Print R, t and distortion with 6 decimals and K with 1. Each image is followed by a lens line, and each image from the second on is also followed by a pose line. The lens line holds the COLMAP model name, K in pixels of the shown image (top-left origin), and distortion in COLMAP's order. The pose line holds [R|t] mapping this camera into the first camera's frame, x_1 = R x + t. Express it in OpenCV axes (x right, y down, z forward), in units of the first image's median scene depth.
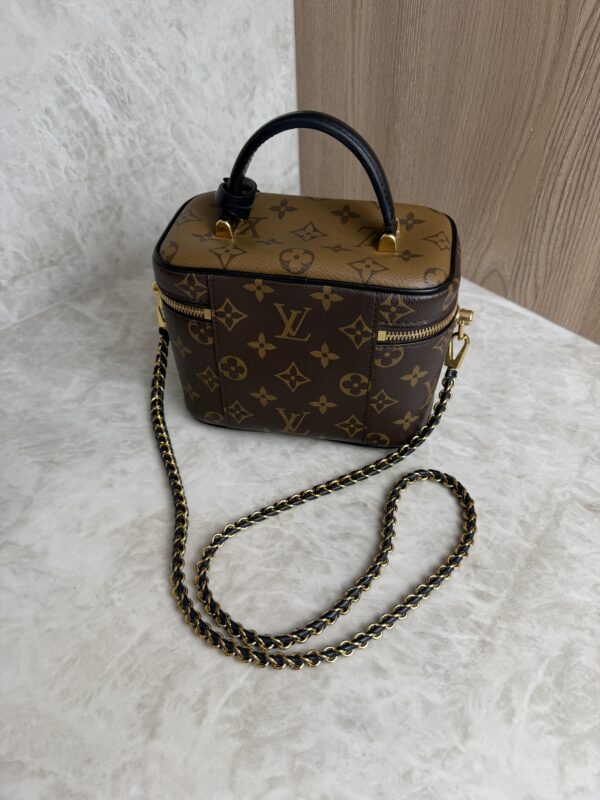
lens RADIAL K [[612.7, 0, 307.6], [0, 612.7, 402.5], [0, 0, 1]] dist [-0.019744, -0.018987]
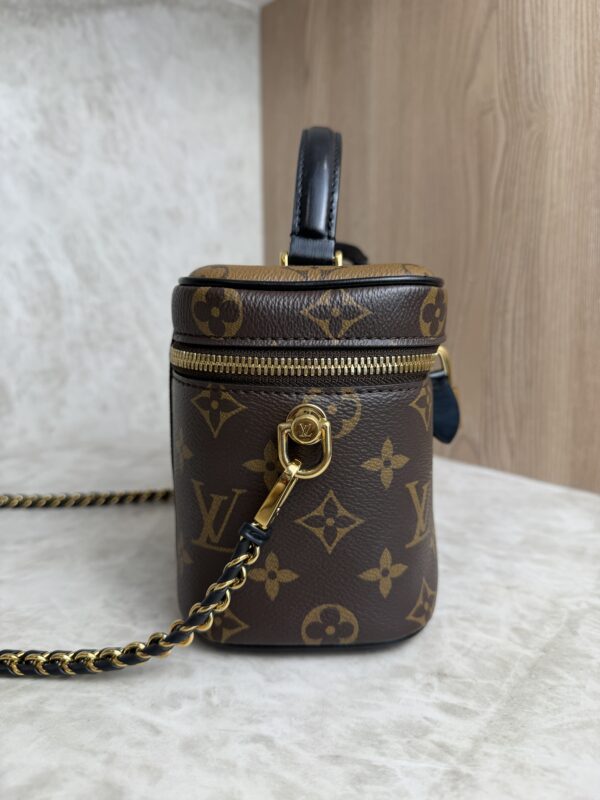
lens RADIAL K [[612.7, 0, 308.1], [0, 612.7, 389.9], [0, 0, 1]] dist [-0.019744, -0.018987]
pose [[0.999281, 0.018994, -0.032823, 0.161495], [-0.035125, 0.789836, -0.612312, 0.414746], [0.014294, 0.613024, 0.789935, 0.370583]]
